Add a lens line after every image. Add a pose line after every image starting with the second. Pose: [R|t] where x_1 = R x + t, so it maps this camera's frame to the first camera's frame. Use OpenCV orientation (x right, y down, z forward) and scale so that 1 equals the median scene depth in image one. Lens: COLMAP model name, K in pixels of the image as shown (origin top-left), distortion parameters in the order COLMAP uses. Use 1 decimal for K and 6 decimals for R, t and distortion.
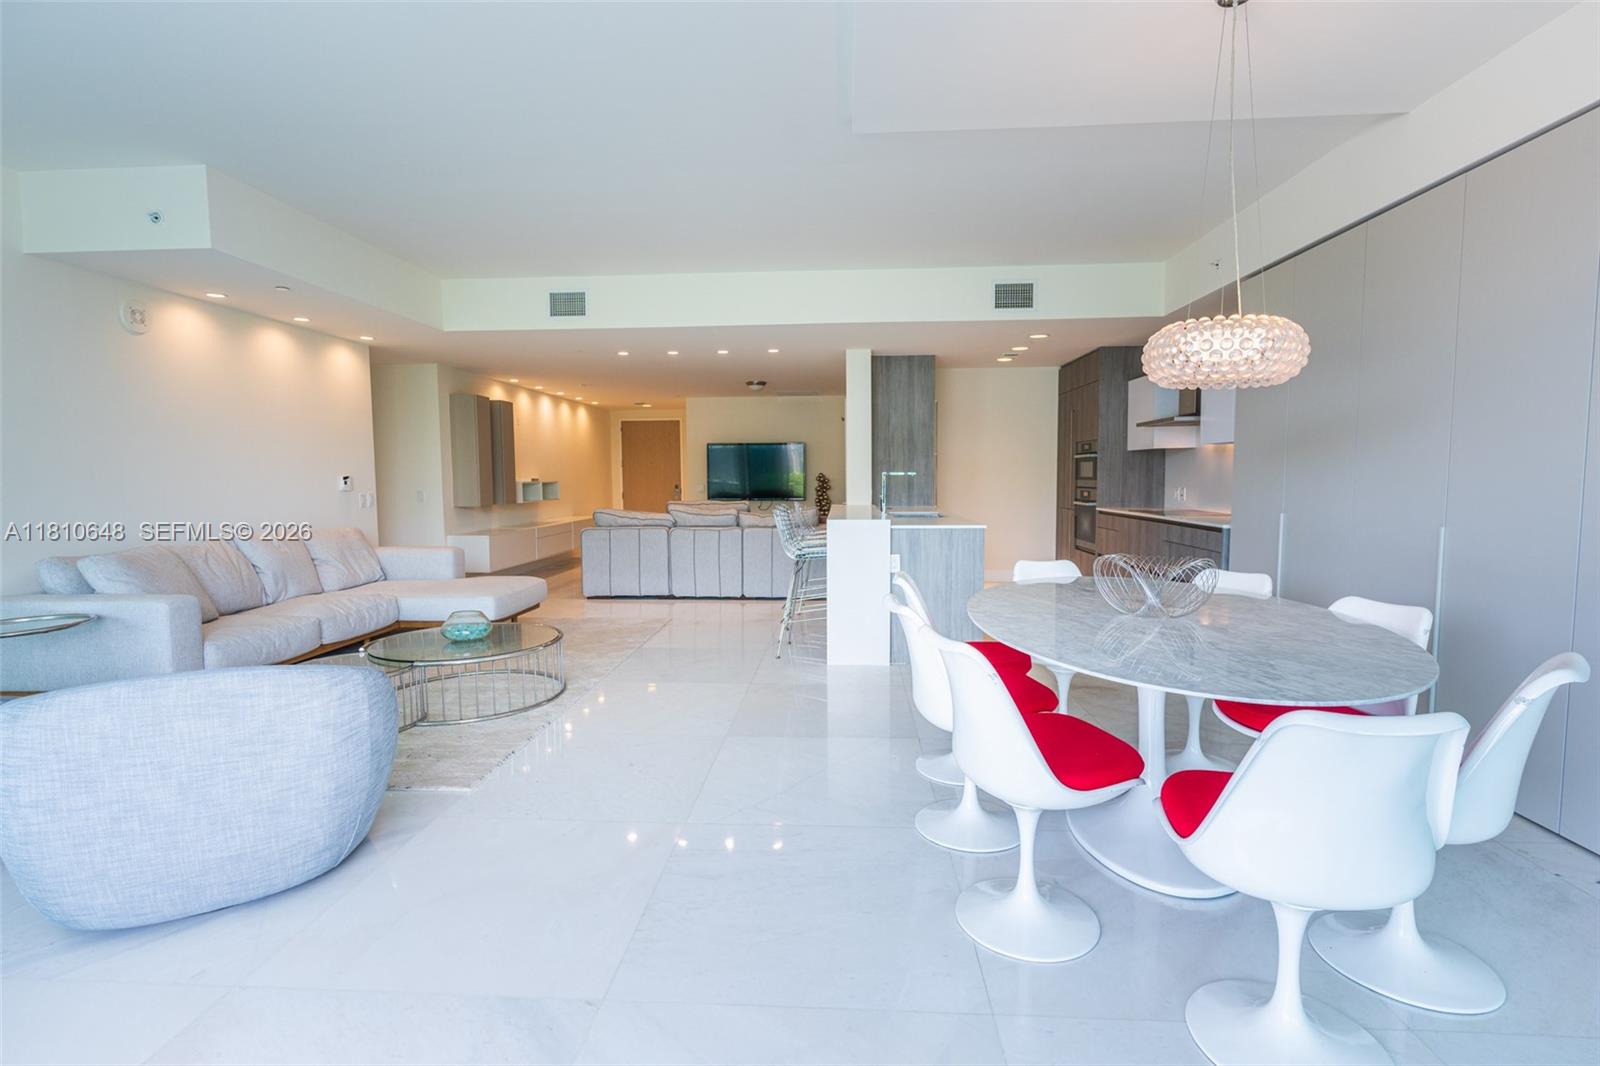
lens RADIAL K [[764.2, 0, 791.4], [0, 764.2, 531.0], [0, 0, 1]] dist [0.000305, 0.004031]
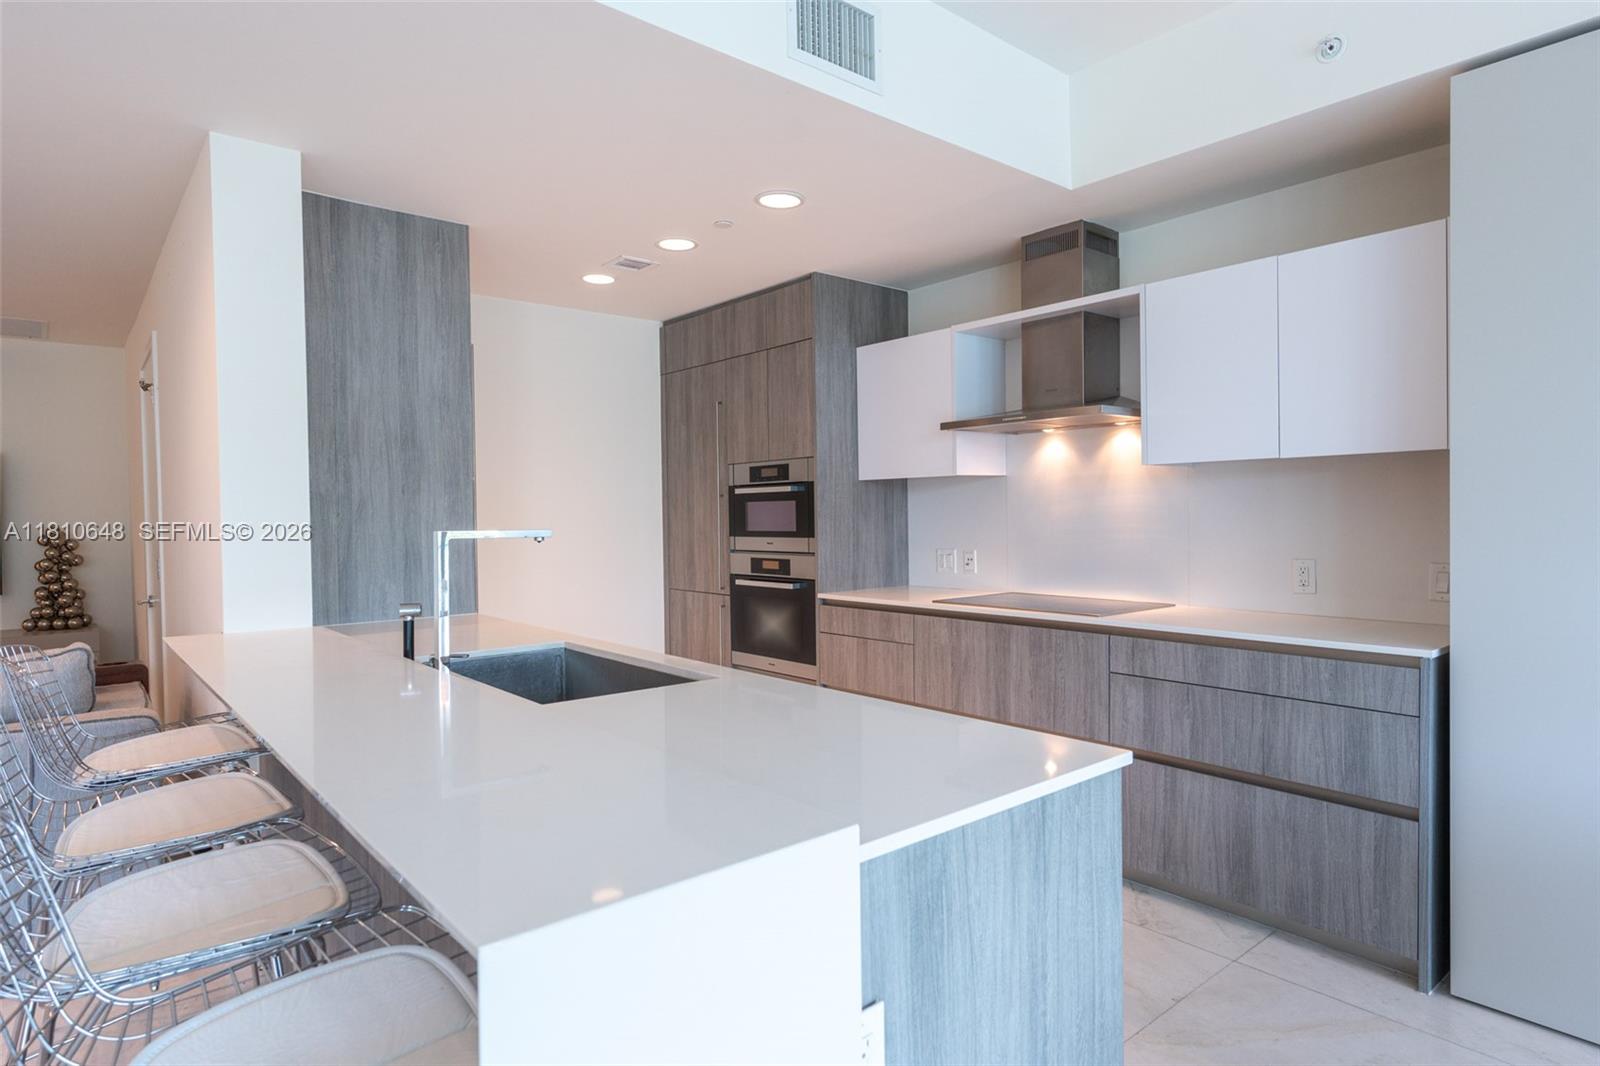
lens RADIAL K [[889.0, 0, 799.4], [0, 889.0, 530.7], [0, 0, 1]] dist [-0.001353, 0.002803]
pose [[0.718111, -0.012630, 0.695814, -0.009966], [0.058278, 0.997415, -0.042041, -0.047153], [-0.693484, 0.070741, 0.716990, 0.588146]]
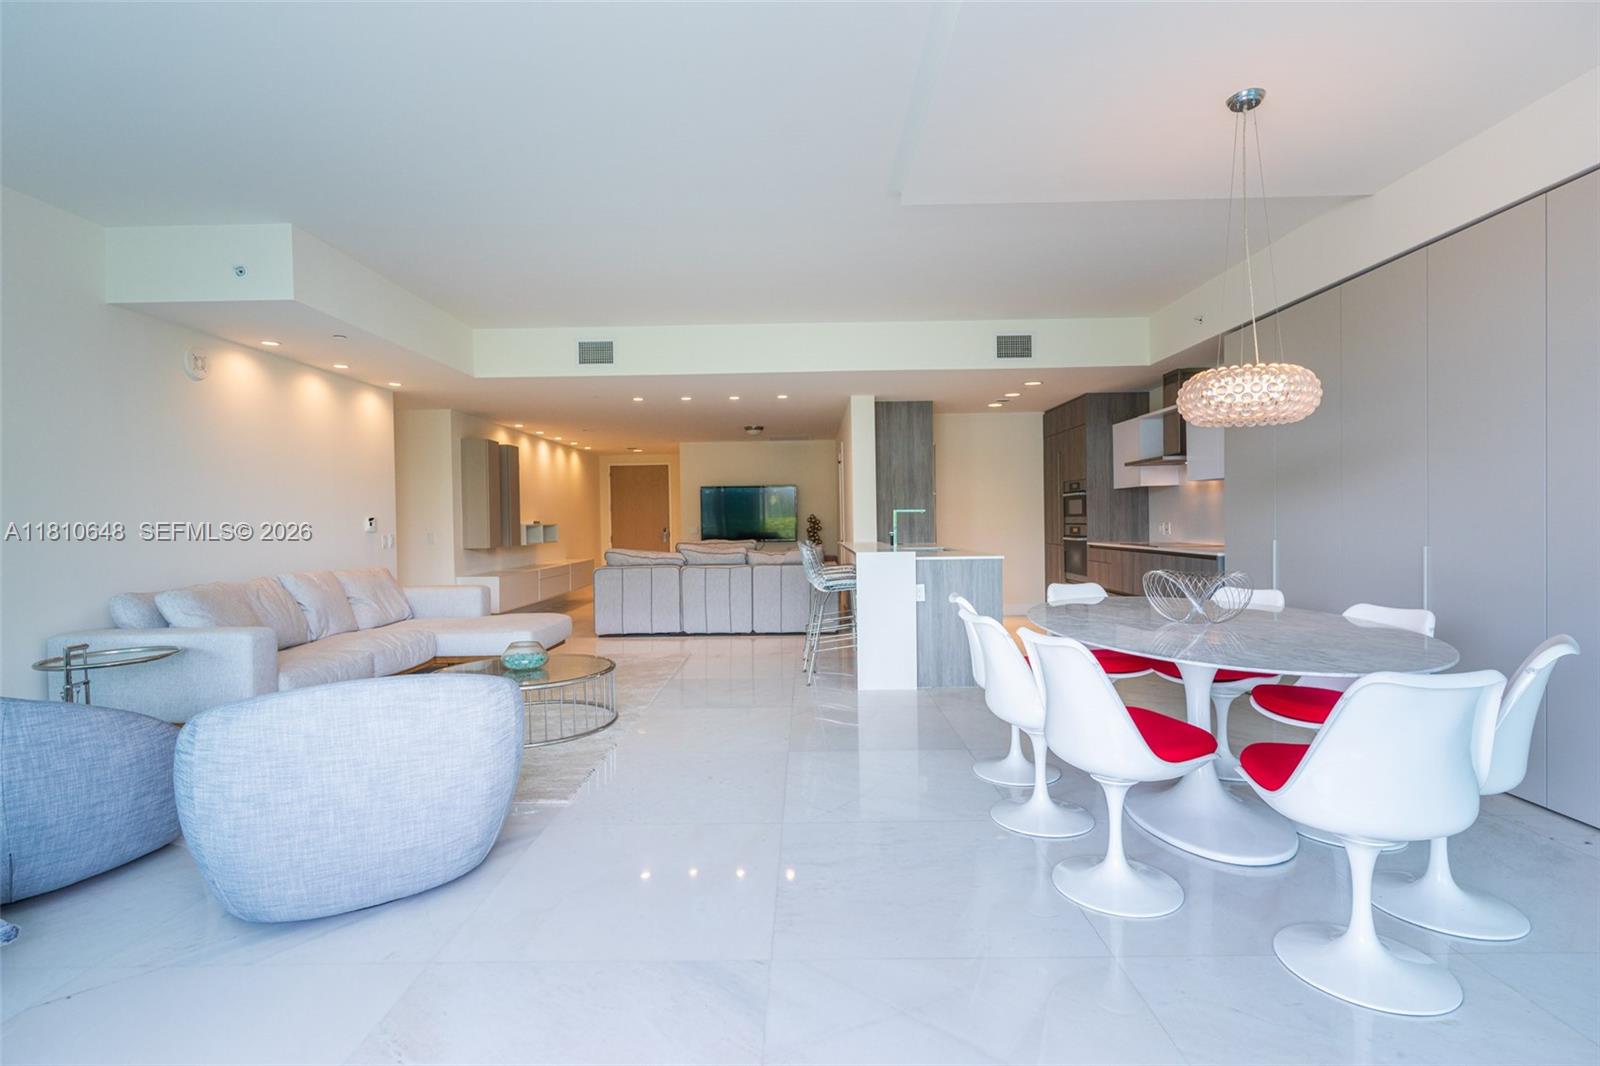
lens RADIAL K [[764.2, 0, 793.3], [0, 764.2, 530.2], [0, 0, 1]] dist [0.000305, 0.004031]
pose [[0.998479, -0.008743, 0.054441, -0.067753], [0.012067, 0.998064, -0.061020, 0.012578], [-0.053802, 0.061584, 0.996651, -0.041163]]
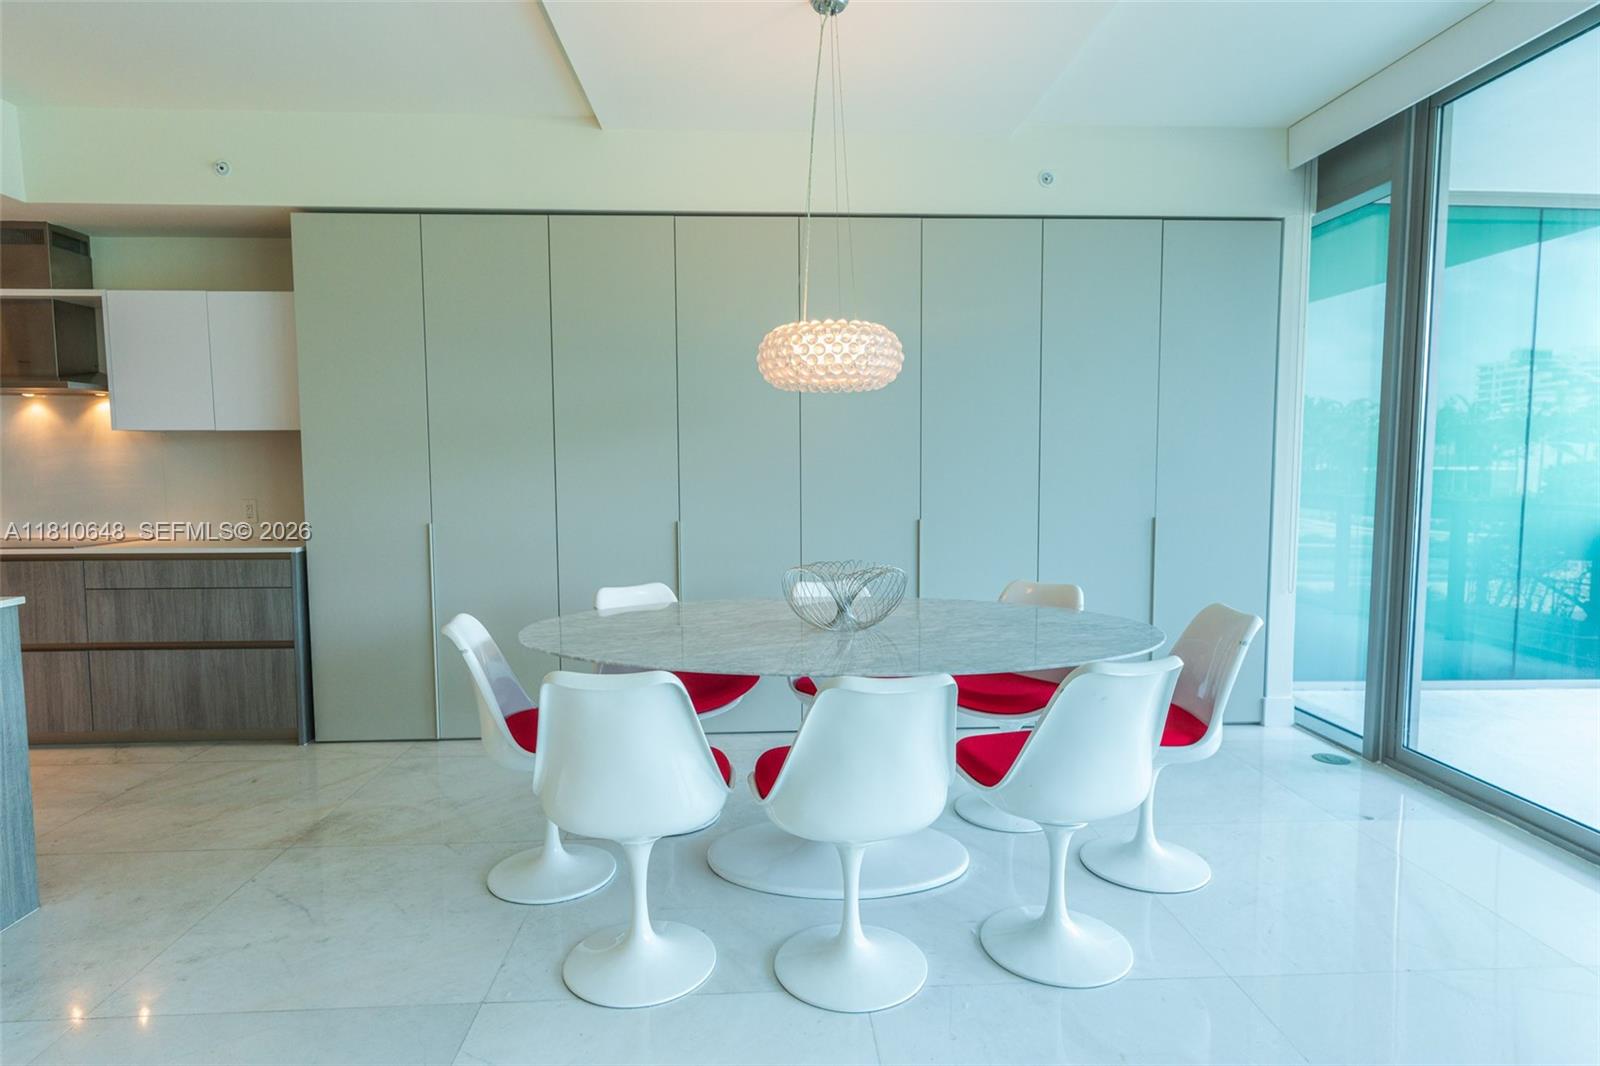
lens RADIAL K [[889.0, 0, 802.3], [0, 889.0, 532.8], [0, 0, 1]] dist [-0.001353, 0.002803]
pose [[-0.118804, -0.067478, 0.990622, -0.205384], [0.081736, 0.993637, 0.077485, -0.030619], [-0.989548, 0.090175, -0.112533, 0.414656]]
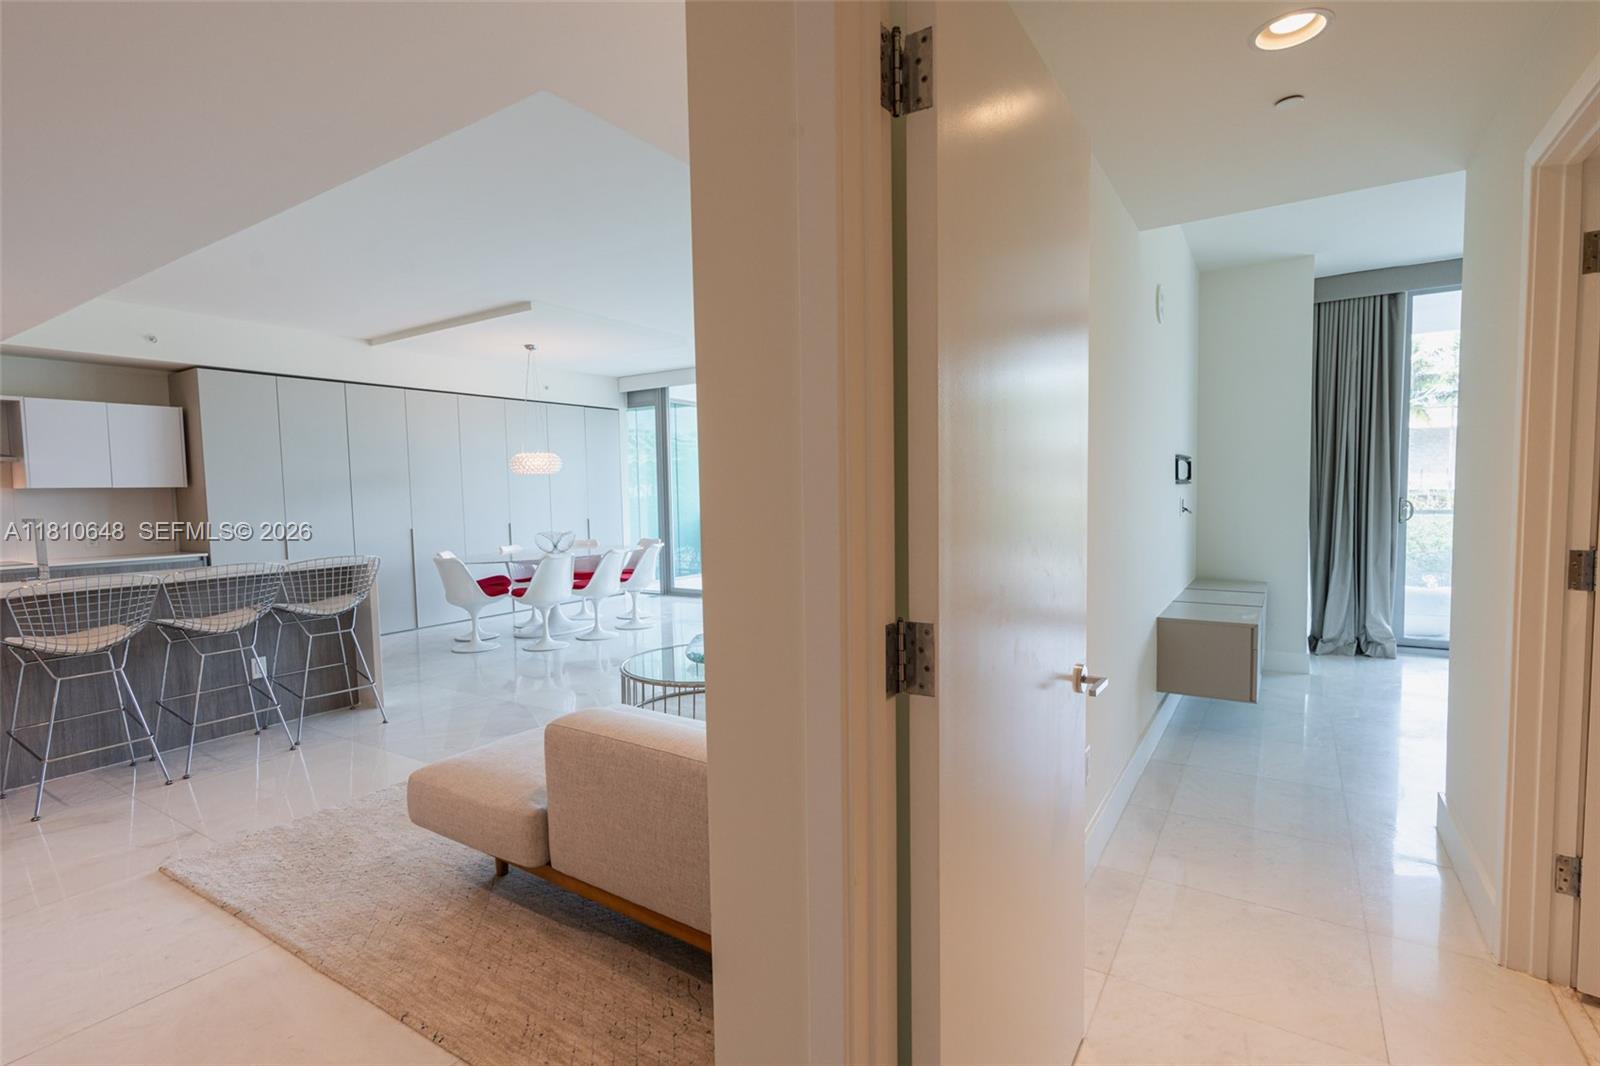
lens RADIAL K [[764.2, 0, 818.3], [0, 764.2, 532.3], [0, 0, 1]] dist [0.000305, 0.004031]
pose [[-0.884403, 0.001532, 0.466722, -0.616315], [0.065089, 0.990627, 0.120087, -0.084391], [-0.462164, 0.136584, -0.876213, 1.086652]]
